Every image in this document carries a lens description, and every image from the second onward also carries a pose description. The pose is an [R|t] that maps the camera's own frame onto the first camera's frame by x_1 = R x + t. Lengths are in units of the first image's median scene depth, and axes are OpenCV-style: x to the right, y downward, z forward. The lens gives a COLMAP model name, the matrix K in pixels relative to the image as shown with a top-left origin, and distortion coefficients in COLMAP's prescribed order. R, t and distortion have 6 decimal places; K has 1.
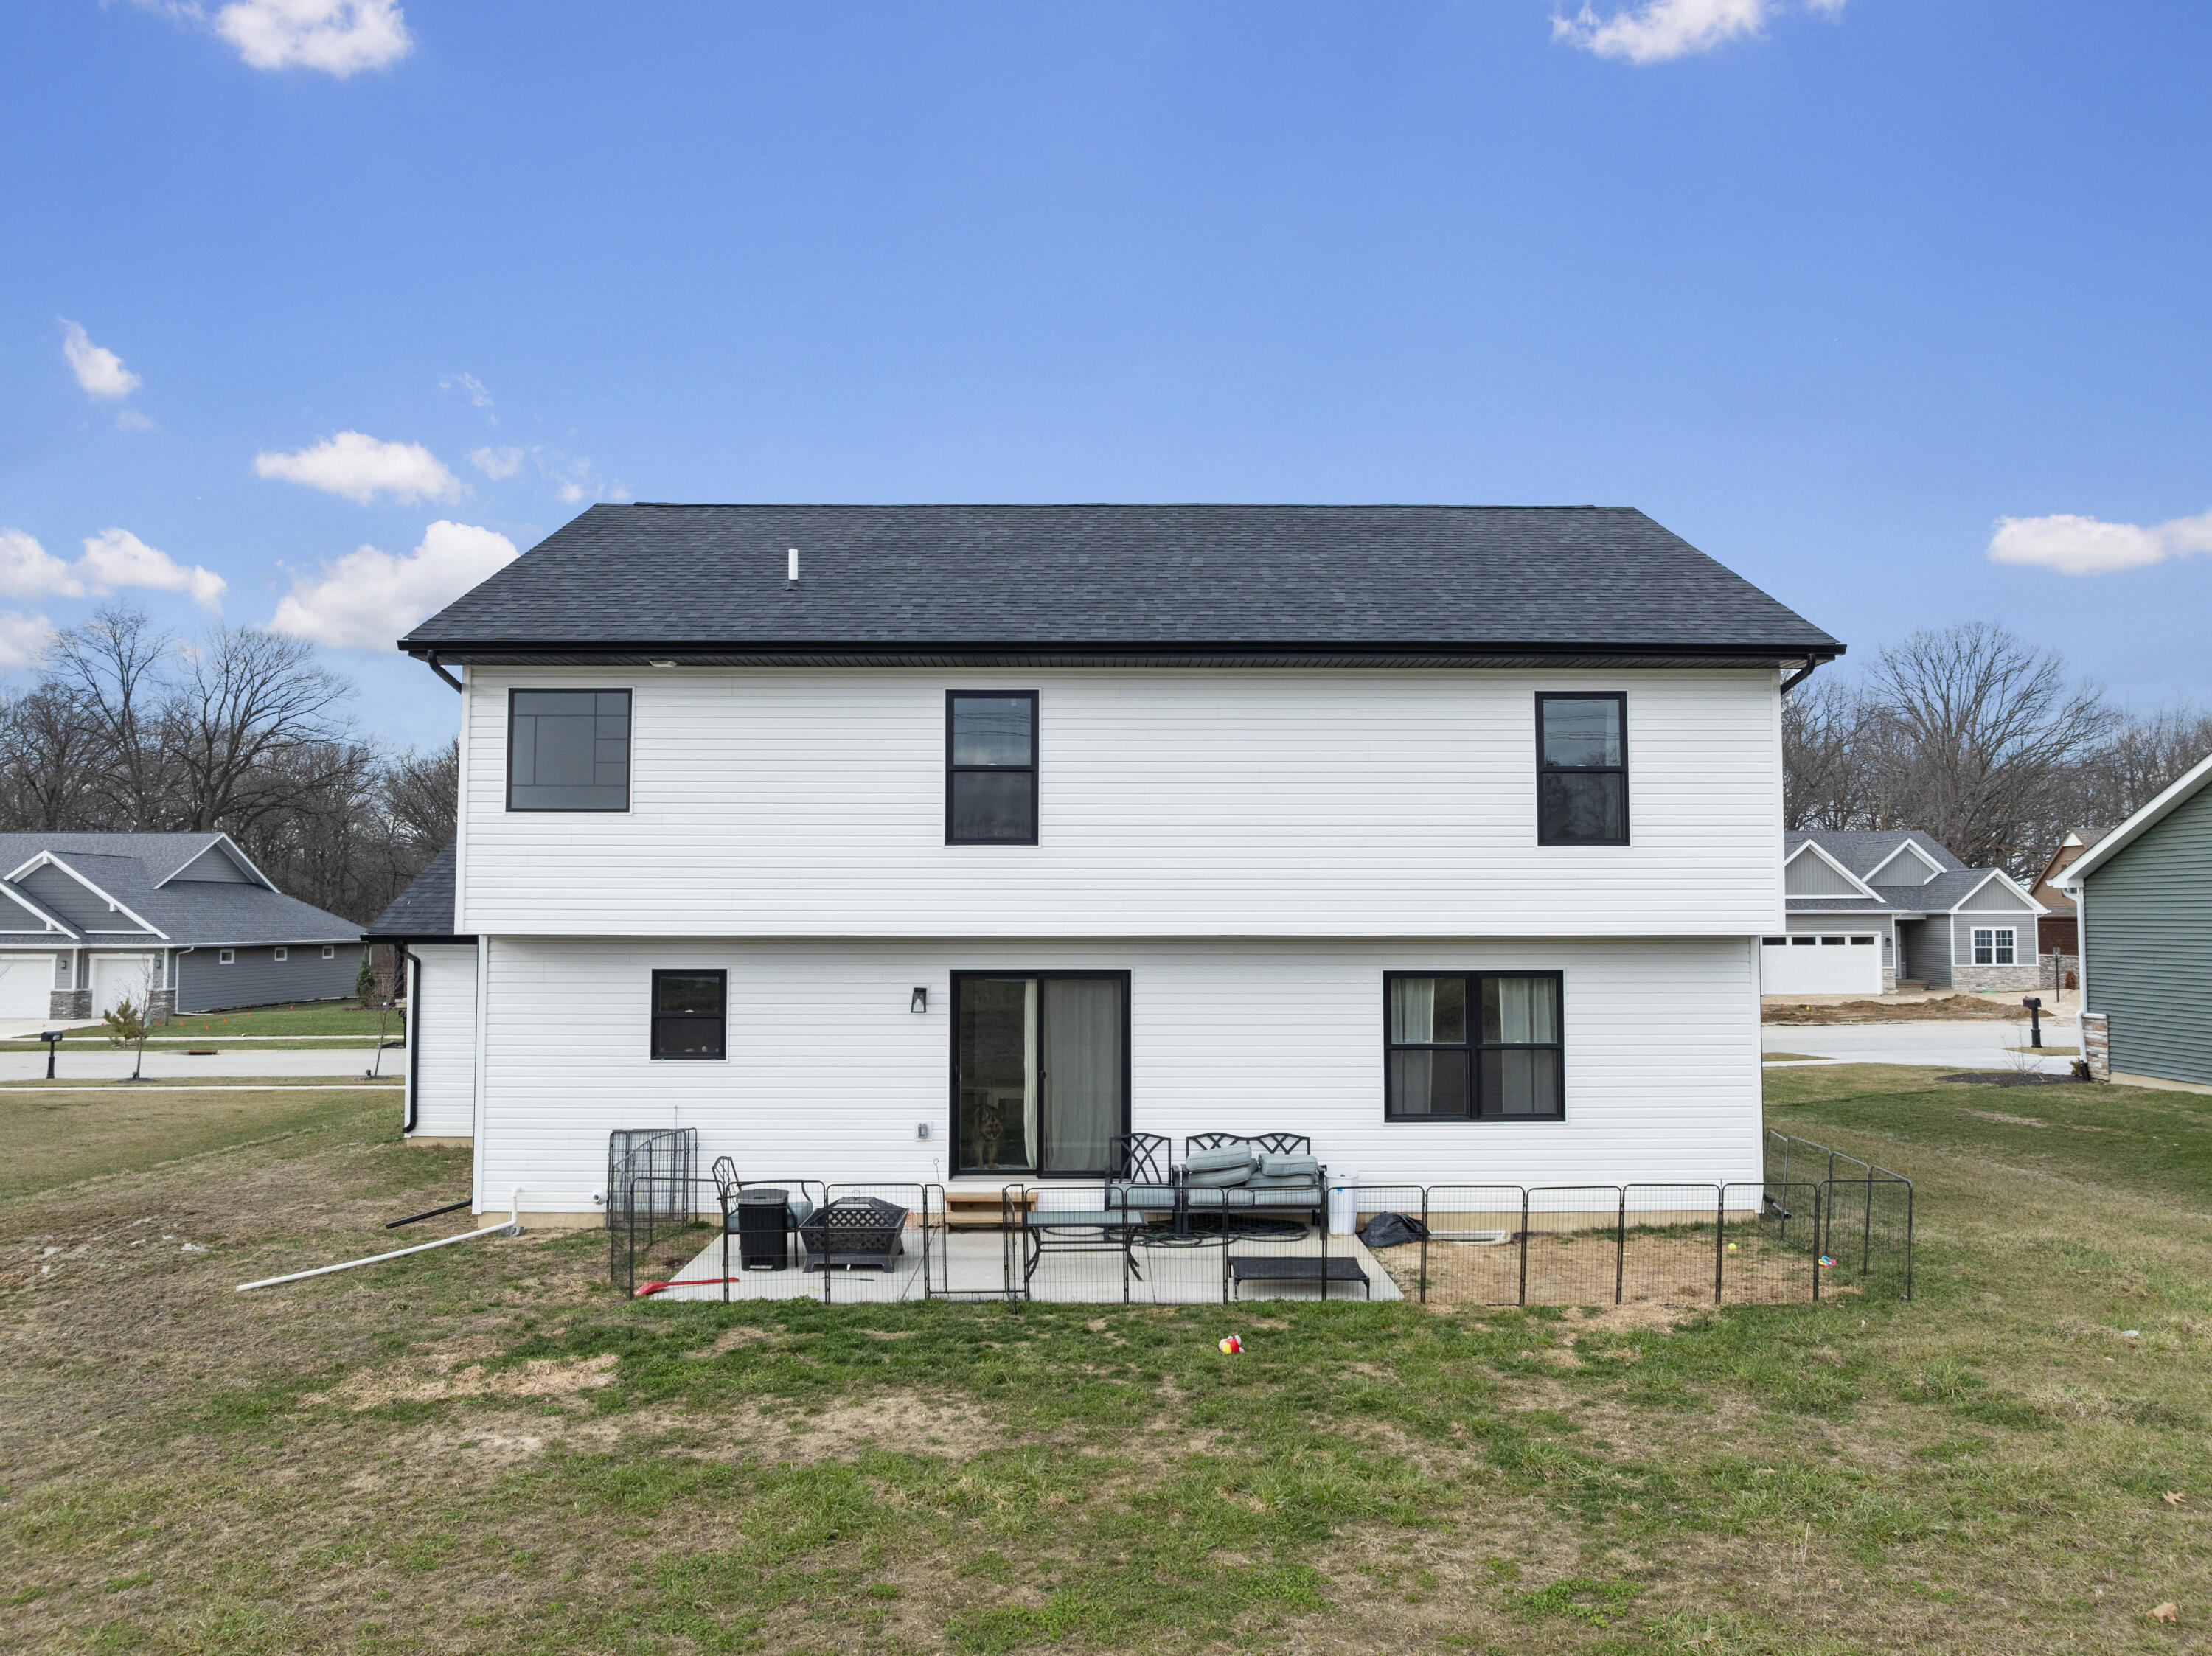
lens RADIAL K [[1514.5, 0, 1106.0], [0, 1514.5, 828.0], [0, 0, 1]] dist [-0.029990, -0.001193]
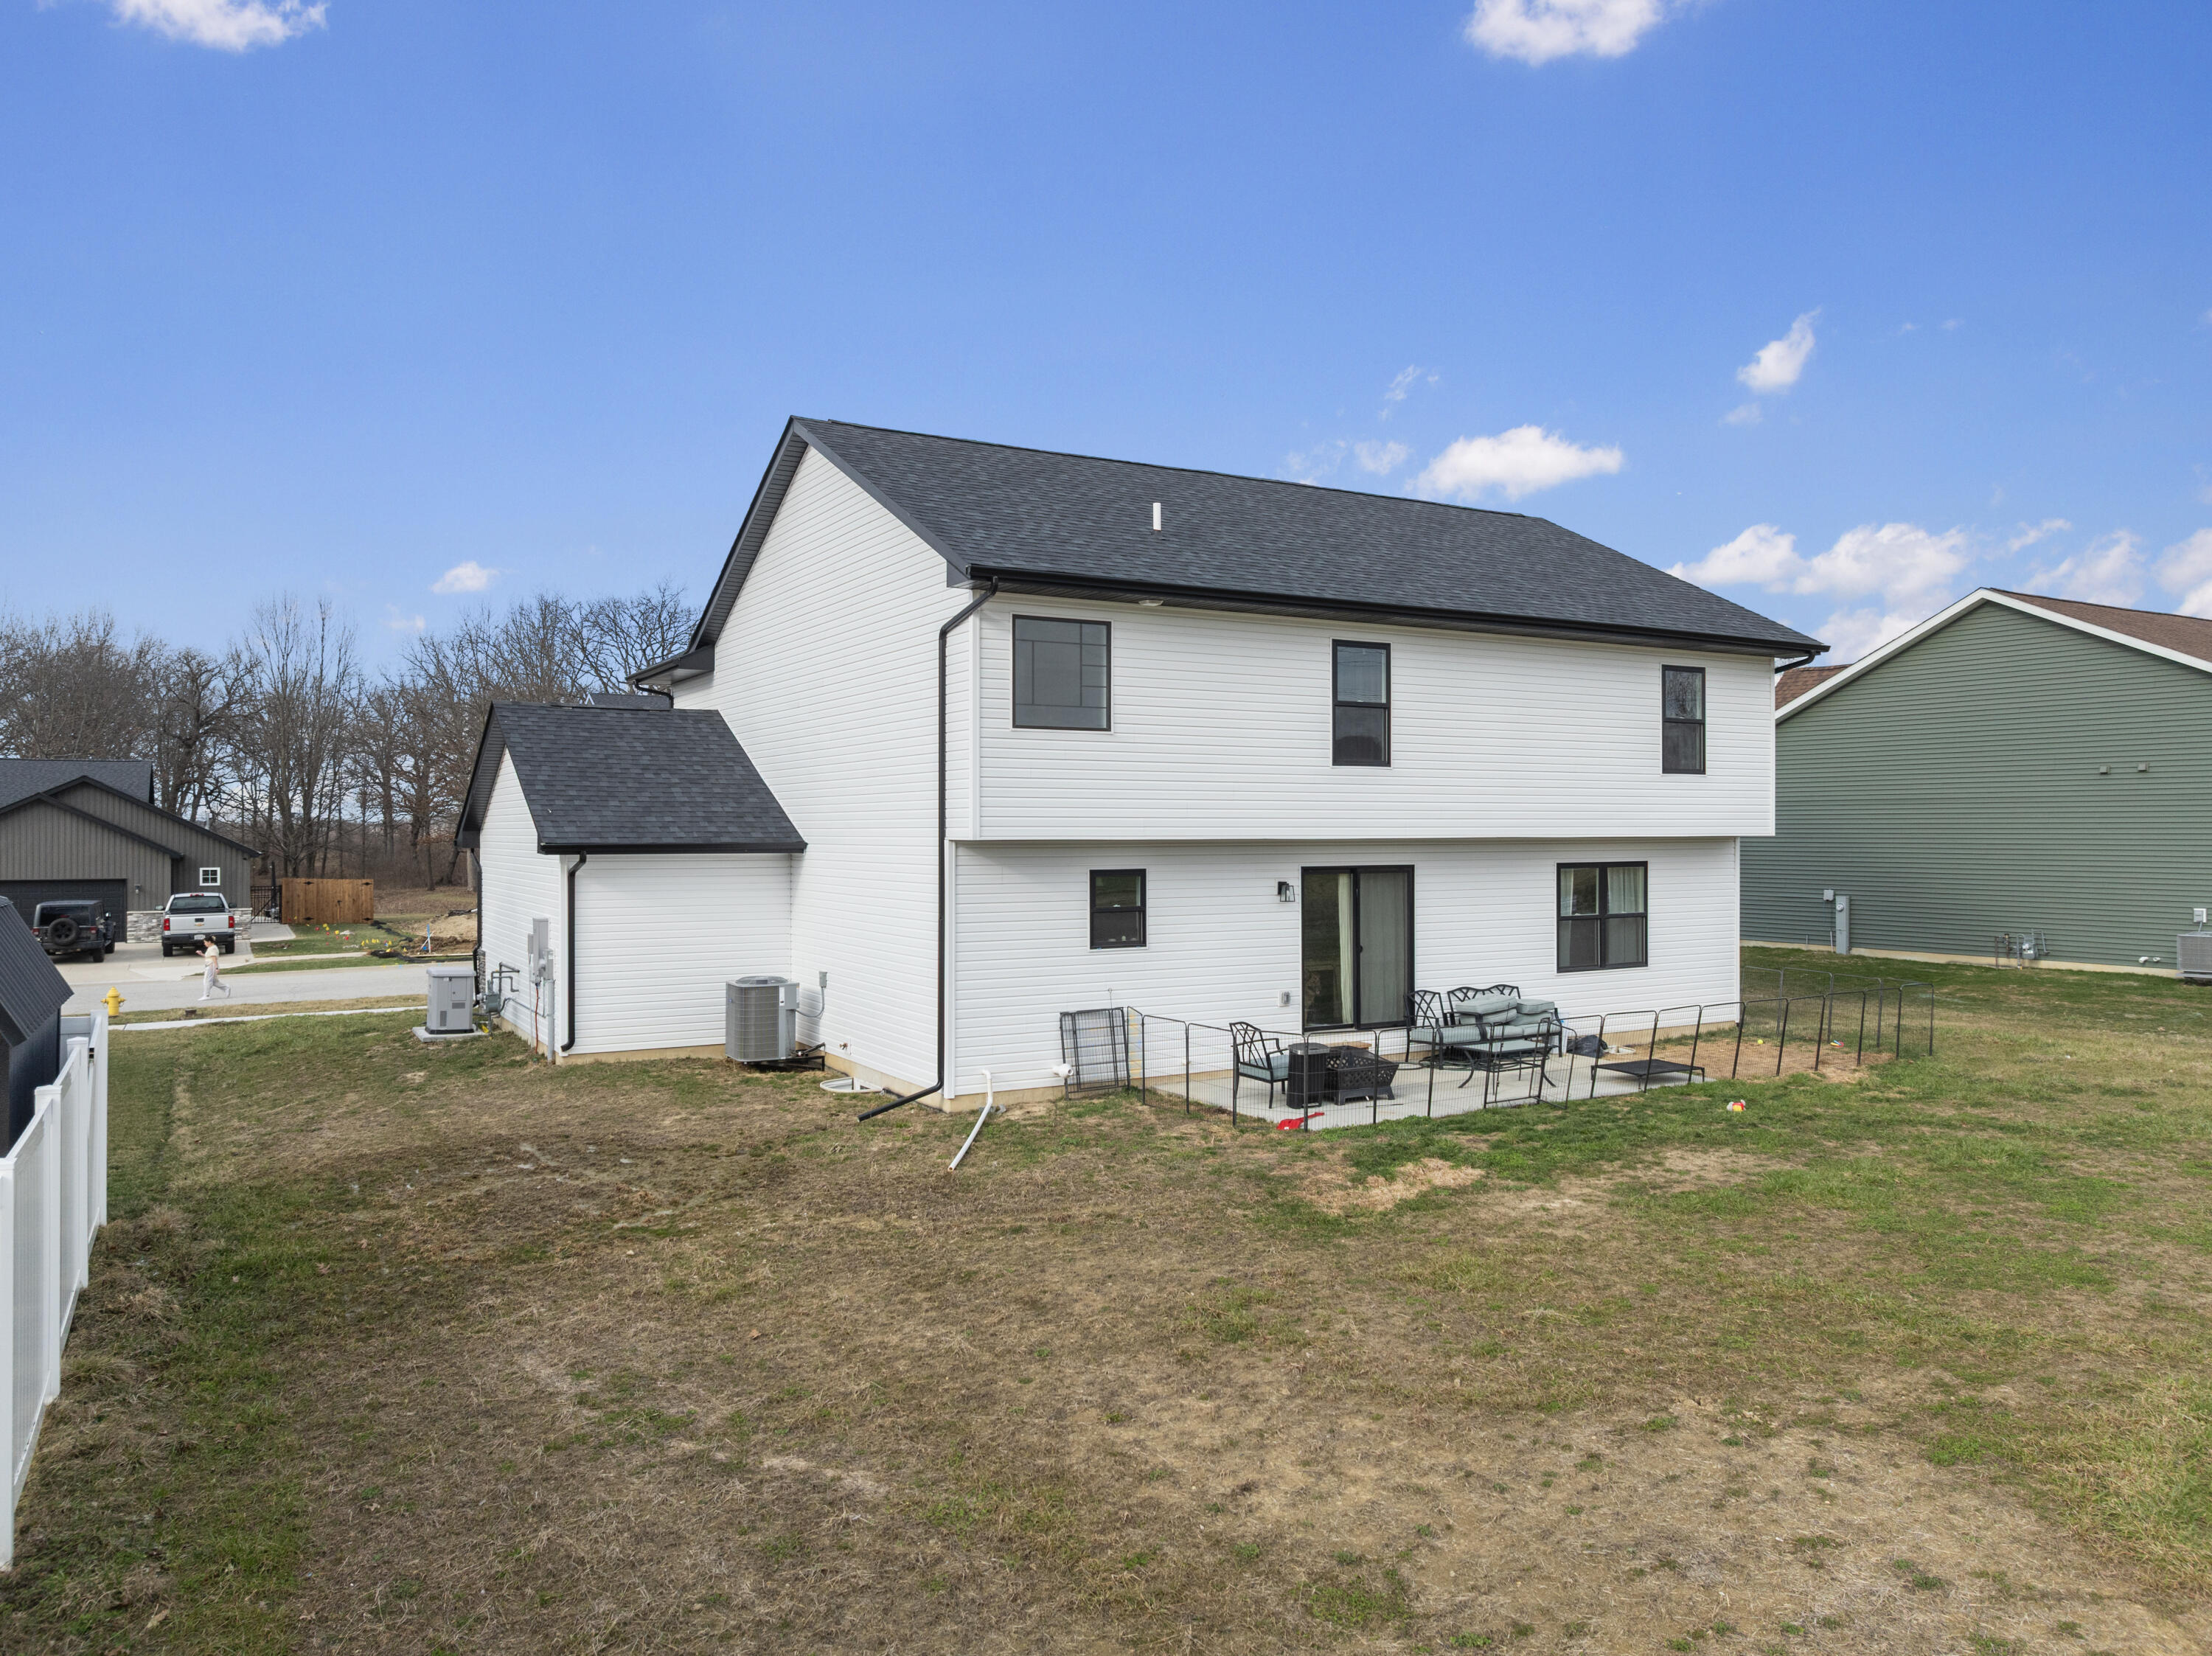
lens RADIAL K [[1565.2, 0, 1106.0], [0, 1565.2, 828.0], [0, 0, 1]] dist [-0.037115, -0.000438]
pose [[0.870332, -0.001339, 0.492463, -0.868483], [-0.028394, 0.998196, 0.052895, -0.000287], [-0.491646, -0.060019, 0.868724, -0.022523]]
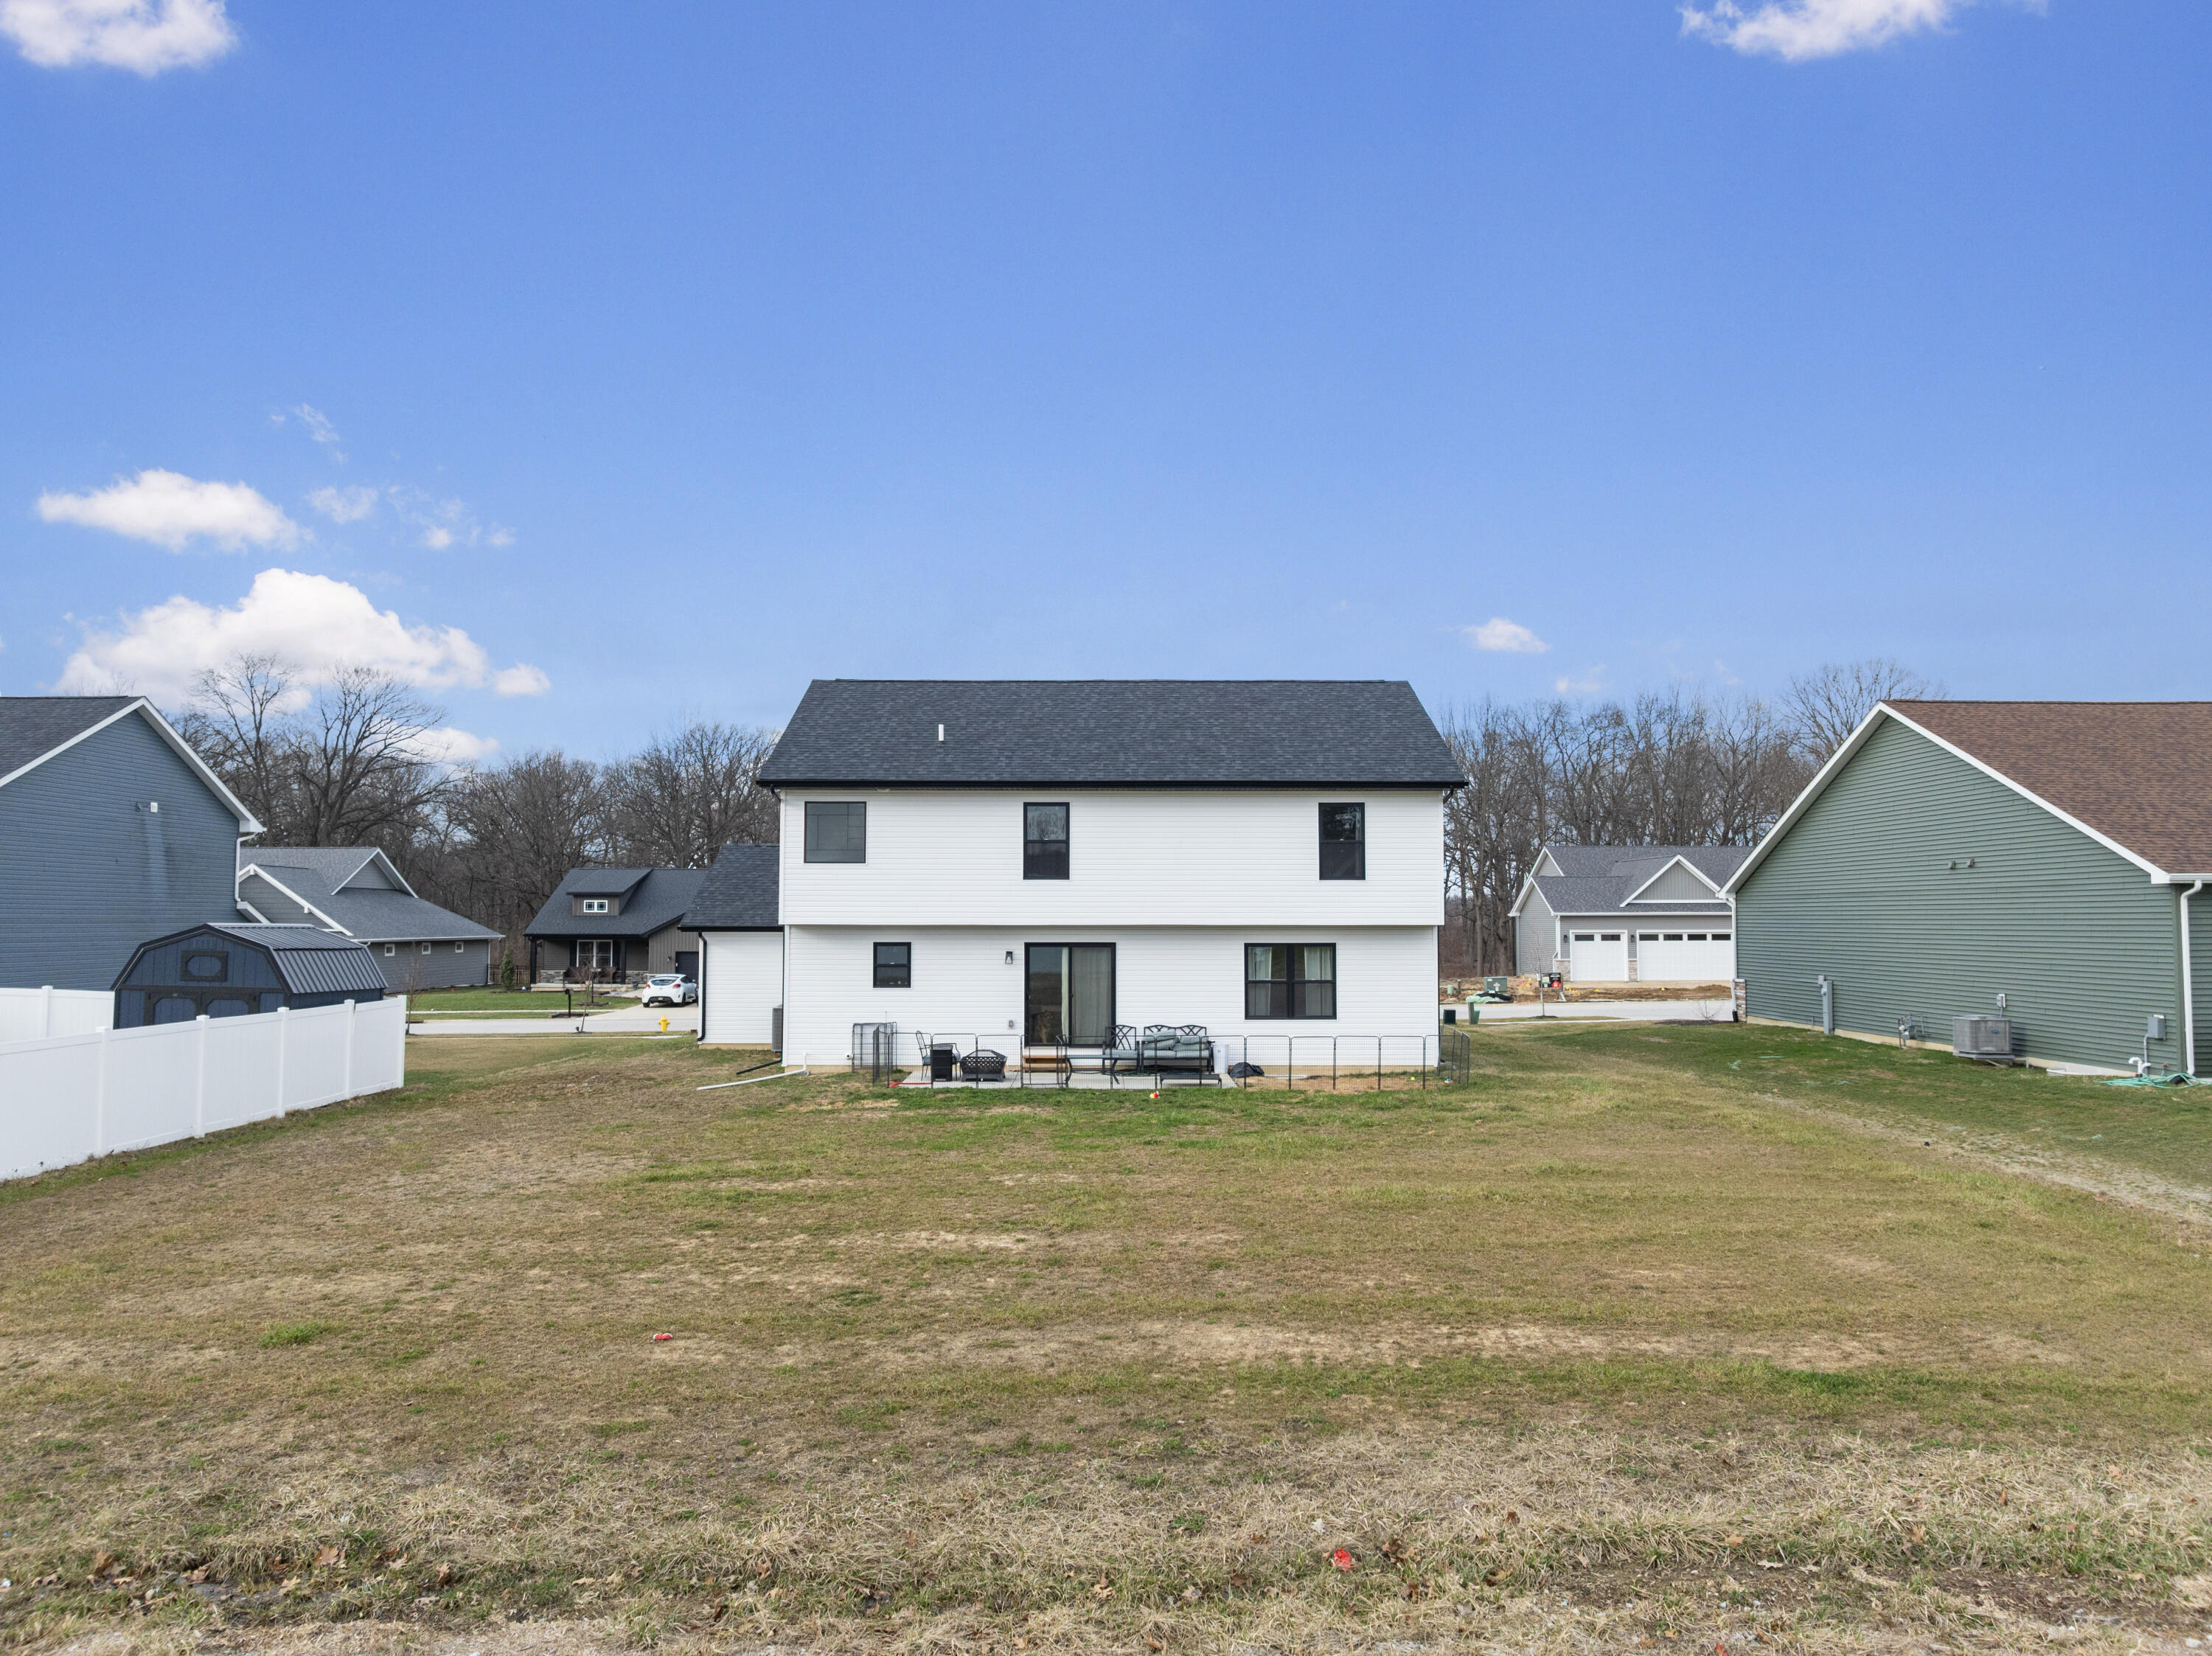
lens RADIAL K [[1514.5, 0, 1106.0], [0, 1514.5, 828.0], [0, 0, 1]] dist [-0.029990, -0.001193]
pose [[0.999992, -0.000037, -0.004089, 0.011415], [0.000032, 0.999999, -0.001126, -0.053375], [0.004089, 0.001125, 0.999991, -0.976550]]
